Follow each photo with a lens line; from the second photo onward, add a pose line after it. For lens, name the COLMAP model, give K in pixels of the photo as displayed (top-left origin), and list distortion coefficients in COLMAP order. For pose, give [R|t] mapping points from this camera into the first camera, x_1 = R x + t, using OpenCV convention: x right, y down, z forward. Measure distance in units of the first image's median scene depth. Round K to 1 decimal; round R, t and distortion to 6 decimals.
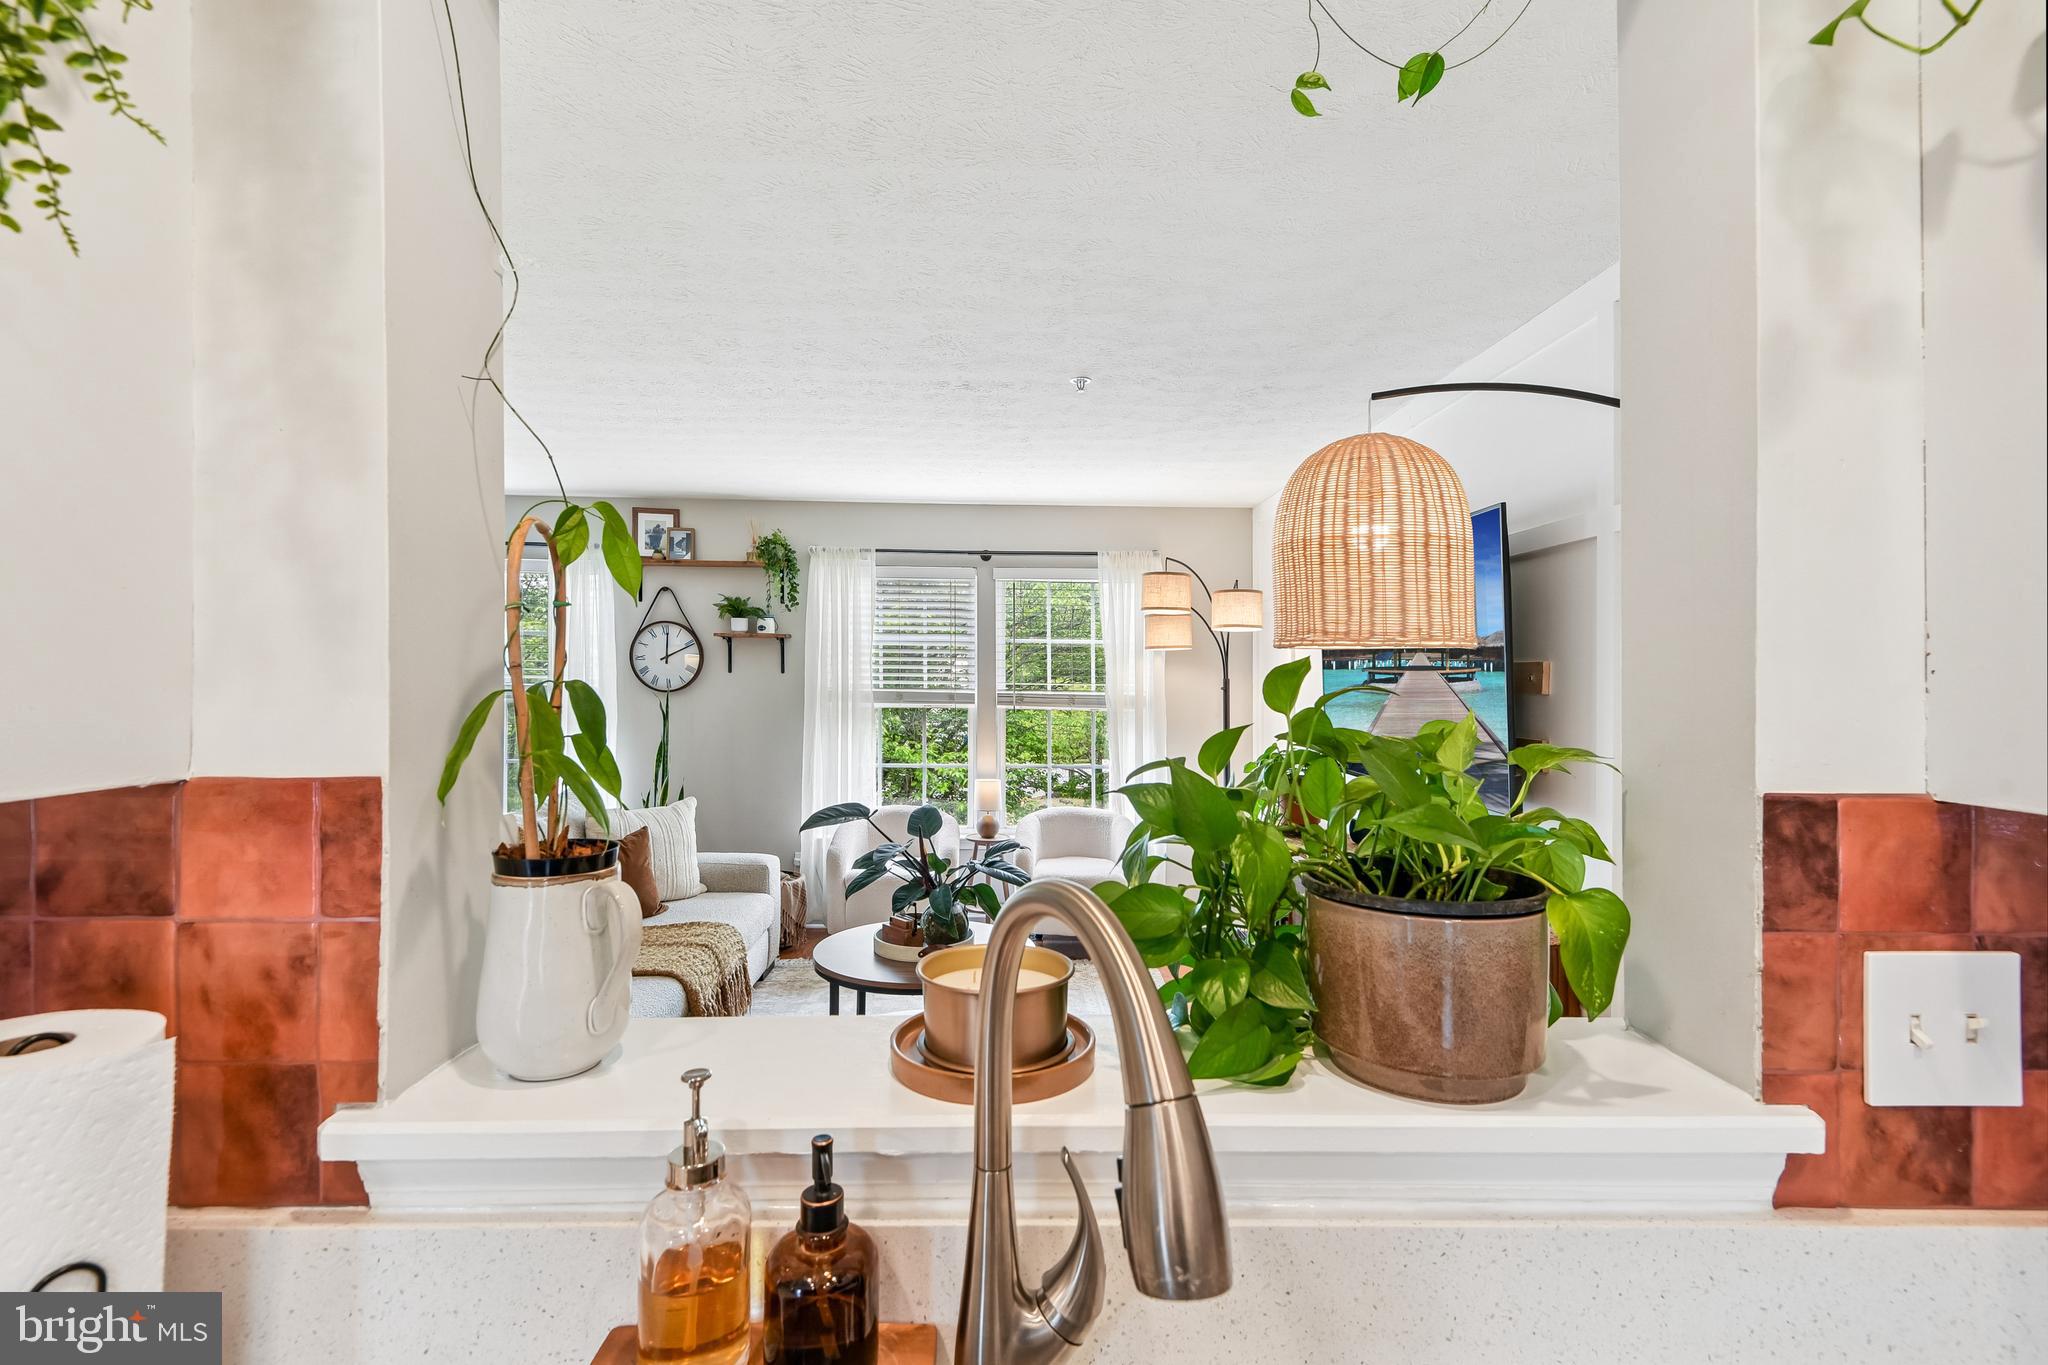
lens RADIAL K [[976.8, 0, 1021.5], [0, 976.8, 675.4], [0, 0, 1]] dist [-0.000076, 0.000684]
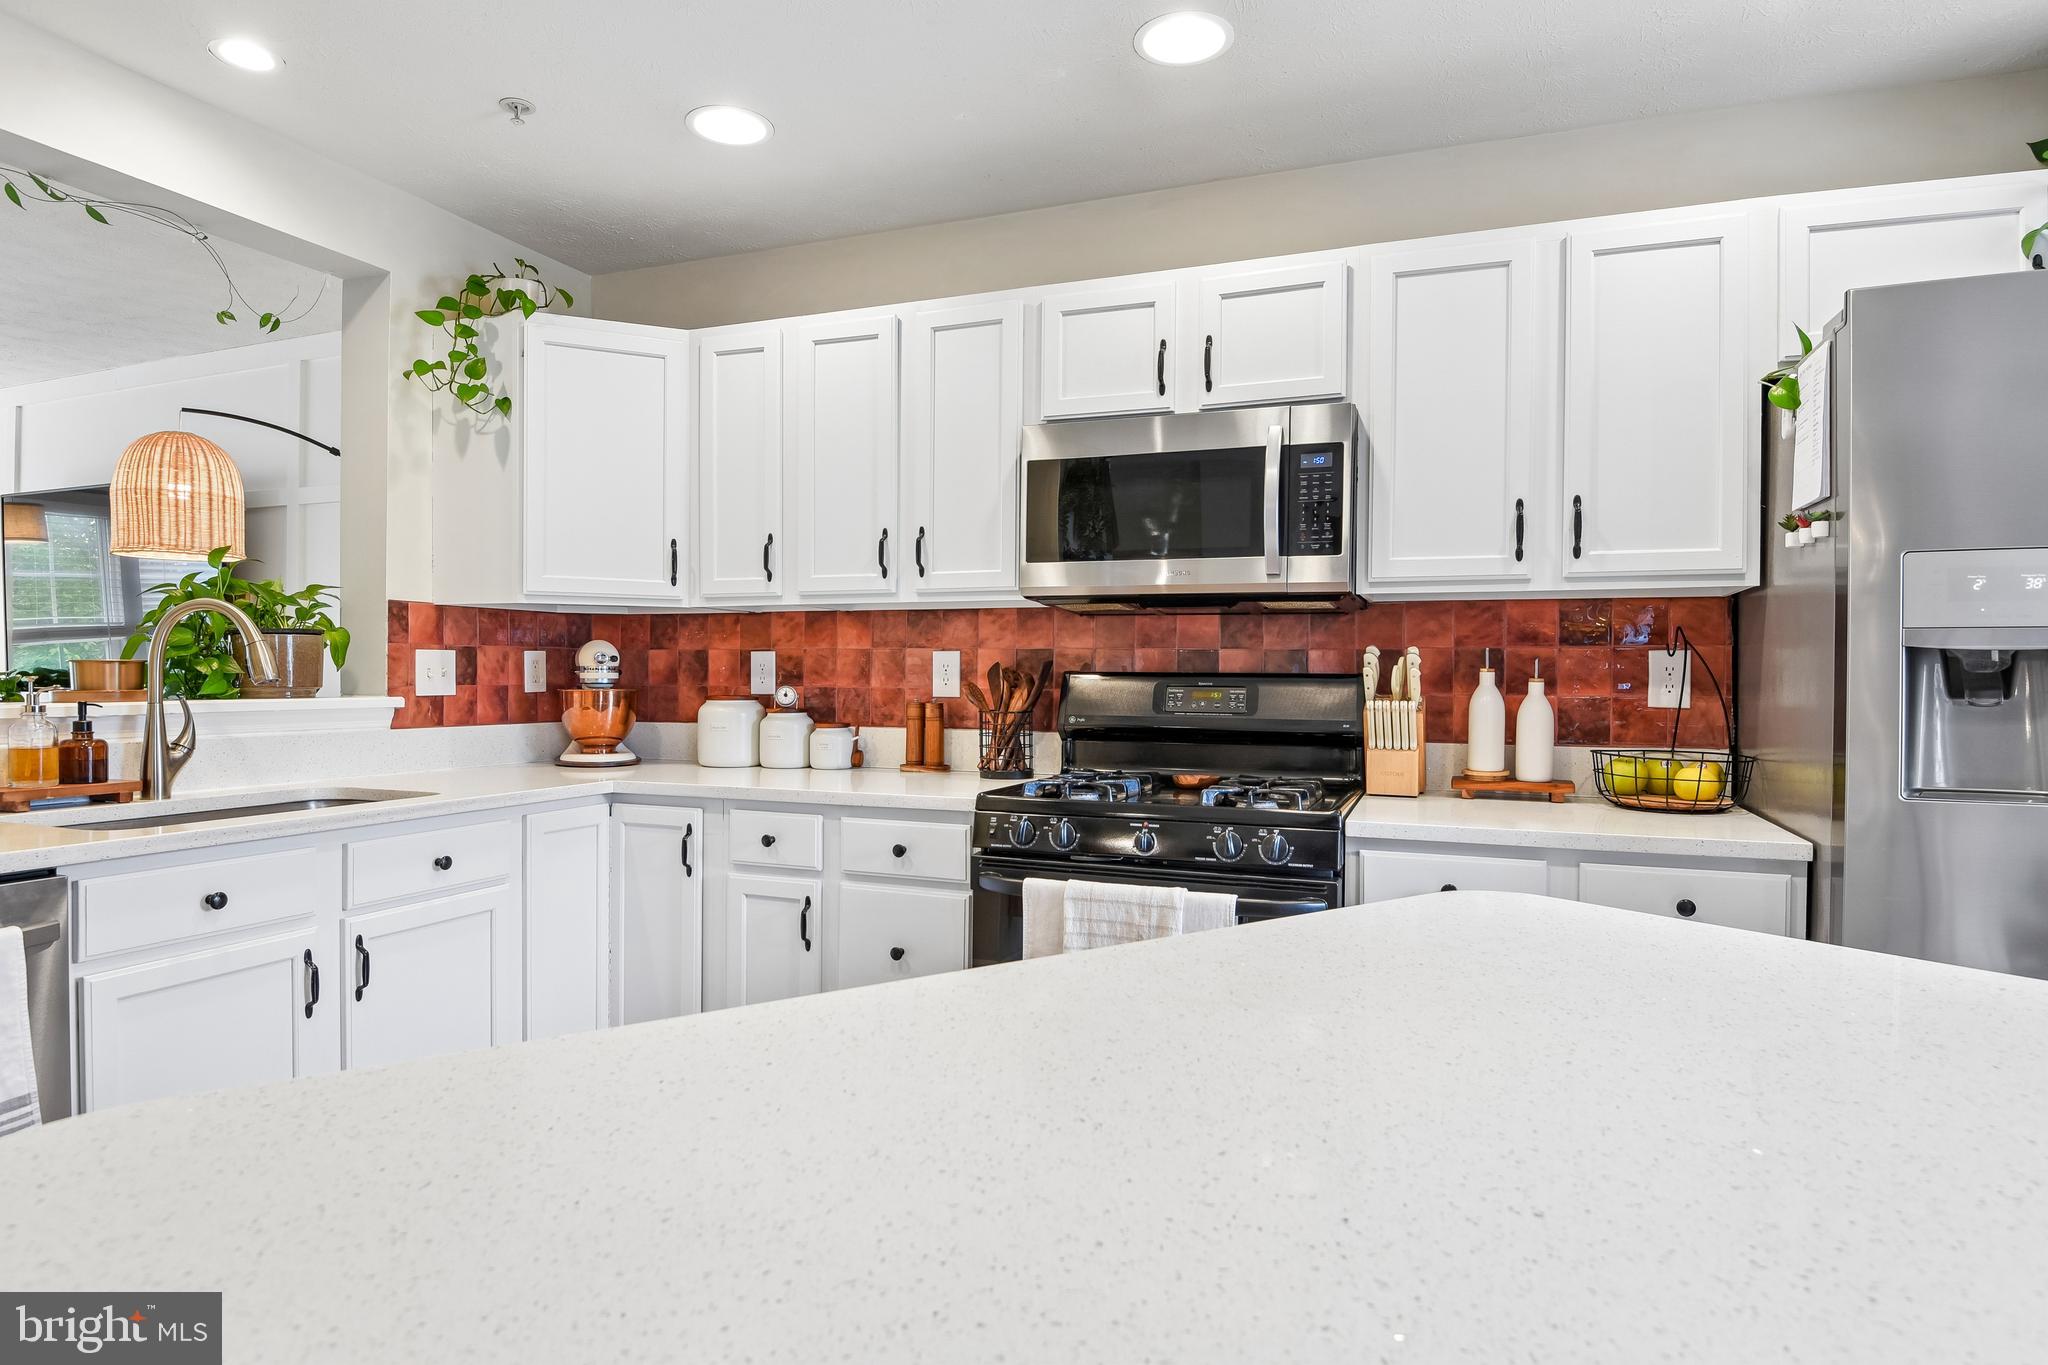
lens RADIAL K [[1138.0, 0, 1024.0], [0, 1138.0, 682.5], [0, 0, 1]] dist [0.000387, -0.023413]
pose [[0.402393, -0.001330, 0.915466, -1.803208], [-0.008136, 0.999954, 0.005029, 0.355538], [-0.915431, -0.009472, 0.402364, -2.400149]]
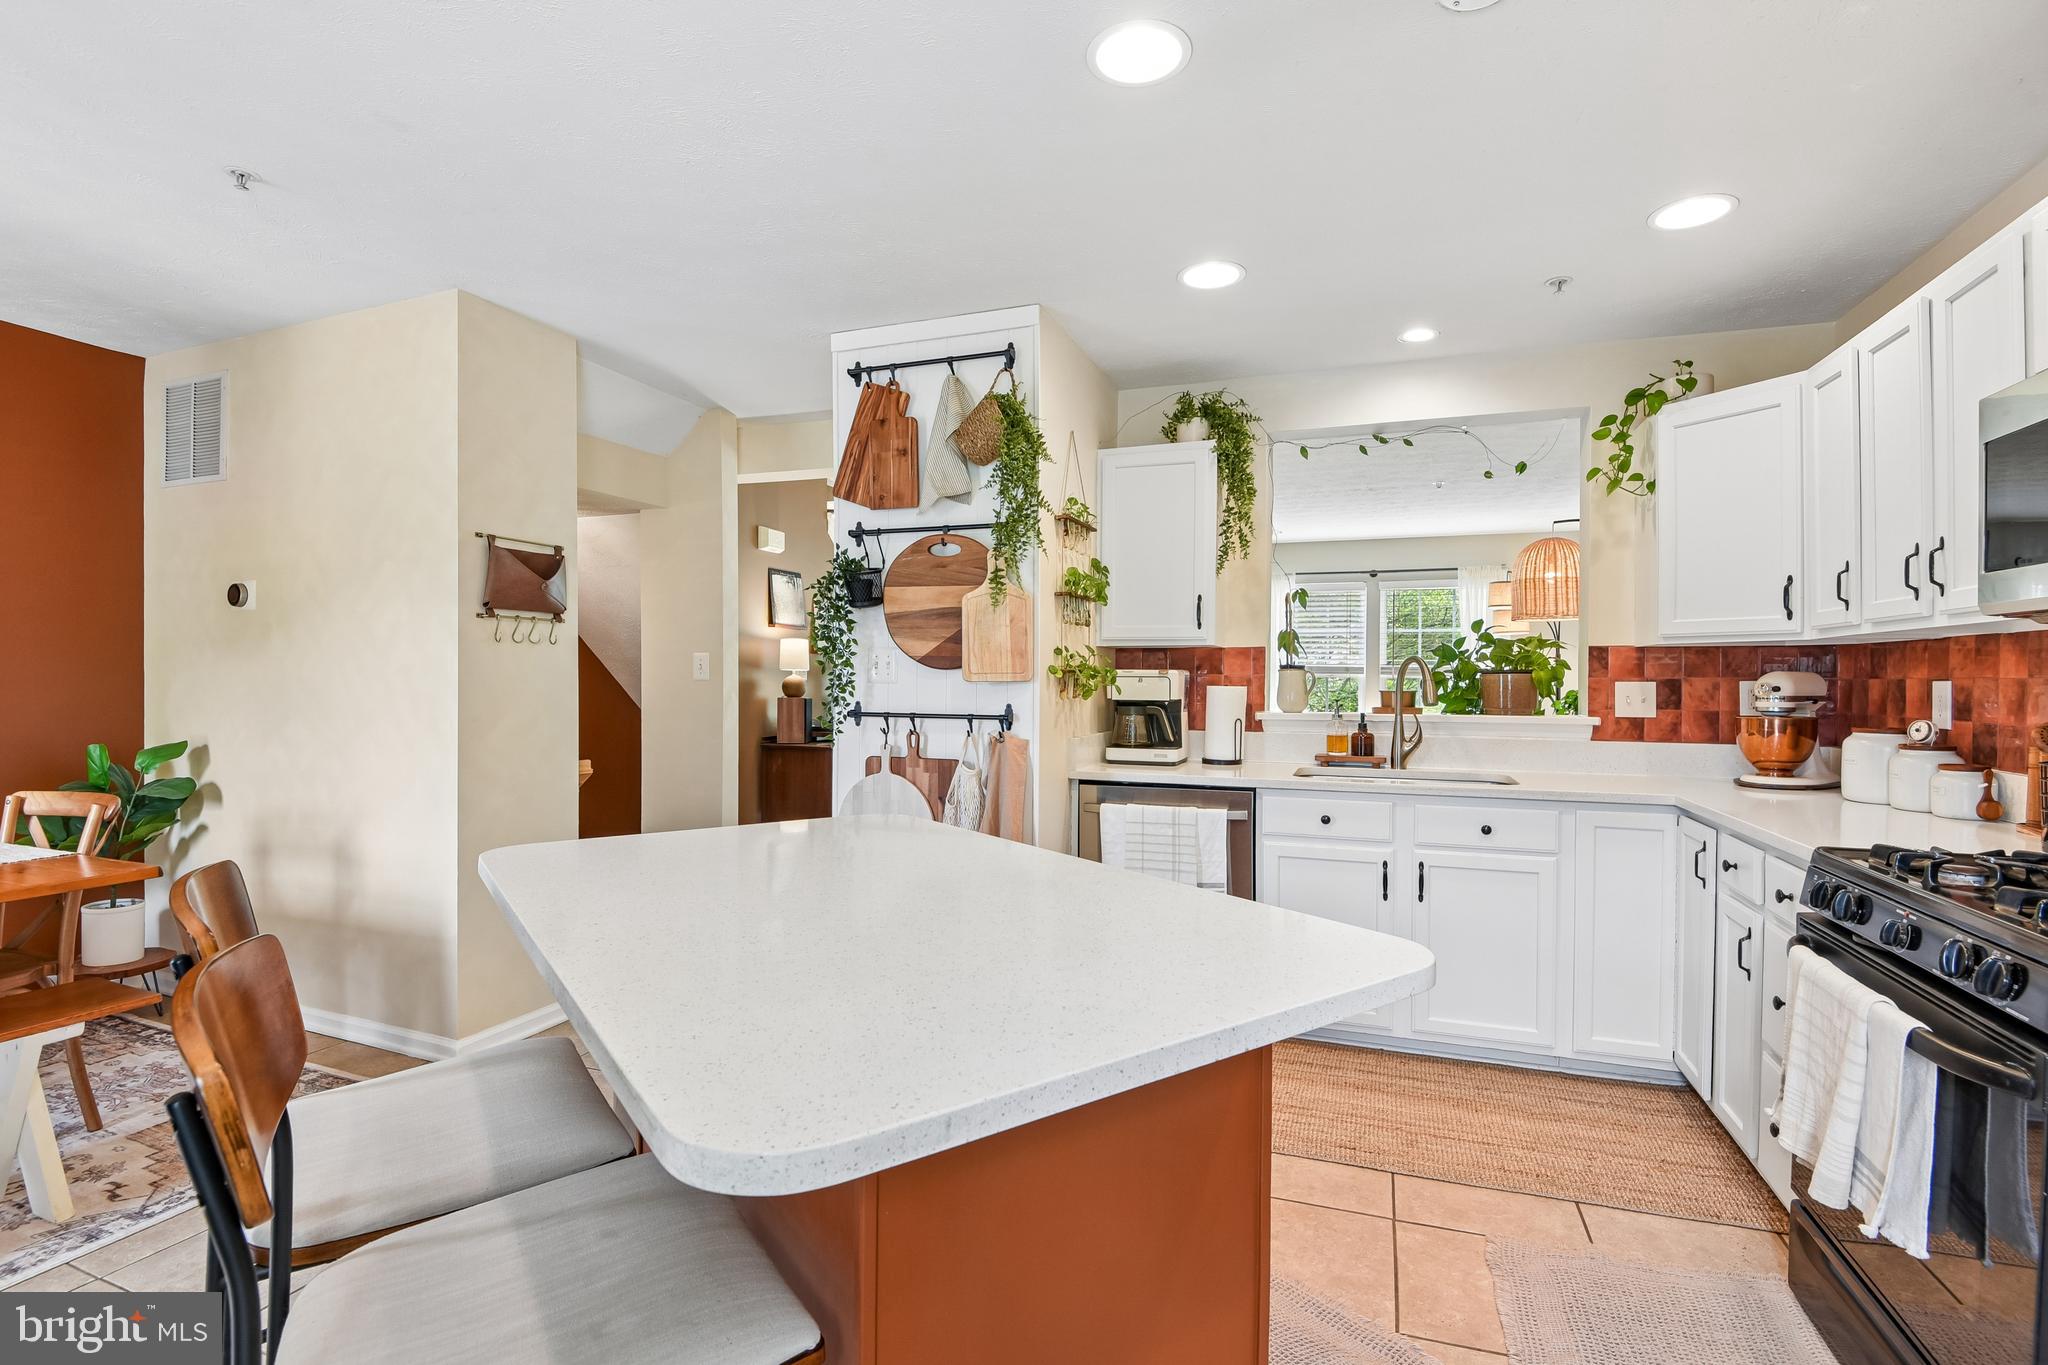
lens RADIAL K [[928.7, 0, 1018.1], [0, 928.7, 684.4], [0, 0, 1]] dist [0.014438, -0.019214]
pose [[0.927387, 0.008352, -0.374011, -0.055378], [-0.005594, 0.999949, 0.008460, 0.271832], [0.374062, -0.005754, 0.927386, -3.829553]]
